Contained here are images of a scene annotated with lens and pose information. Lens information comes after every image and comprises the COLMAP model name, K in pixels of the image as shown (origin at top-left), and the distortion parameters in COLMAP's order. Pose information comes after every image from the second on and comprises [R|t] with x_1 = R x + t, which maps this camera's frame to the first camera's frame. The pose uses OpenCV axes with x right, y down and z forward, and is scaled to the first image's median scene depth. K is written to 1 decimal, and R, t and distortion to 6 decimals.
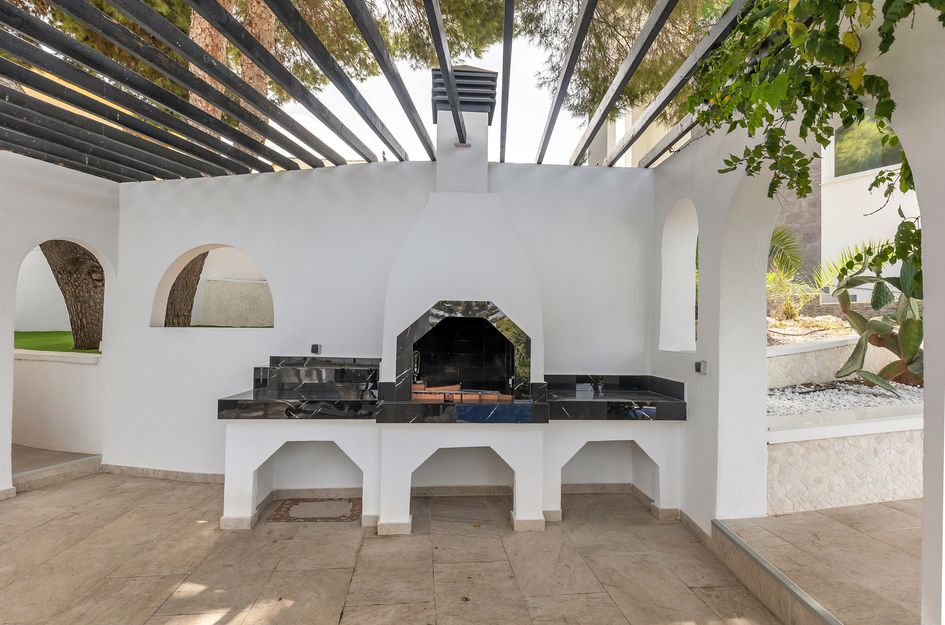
lens RADIAL K [[431.5, 0, 463.2], [0, 431.5, 326.4], [0, 0, 1]] dist [0.006527, -0.001364]
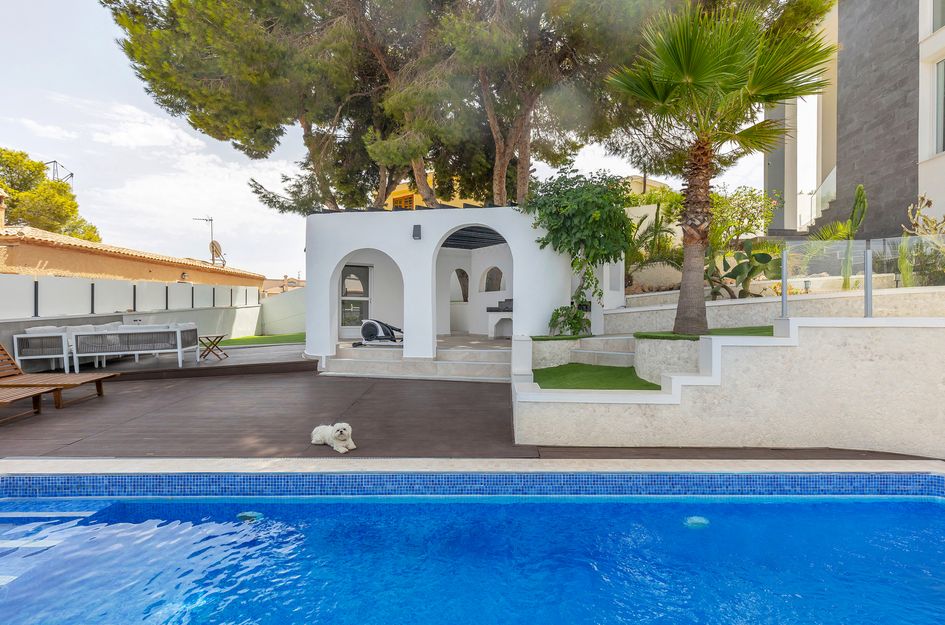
lens RADIAL K [[431.5, 0, 496.6], [0, 431.5, 316.9], [0, 0, 1]] dist [0.006527, -0.001364]
pose [[0.783168, -0.000075, -0.621811, 1.976130], [0.015782, 0.999680, 0.019757, 0.178475], [0.621610, -0.025286, 0.782918, -2.080770]]
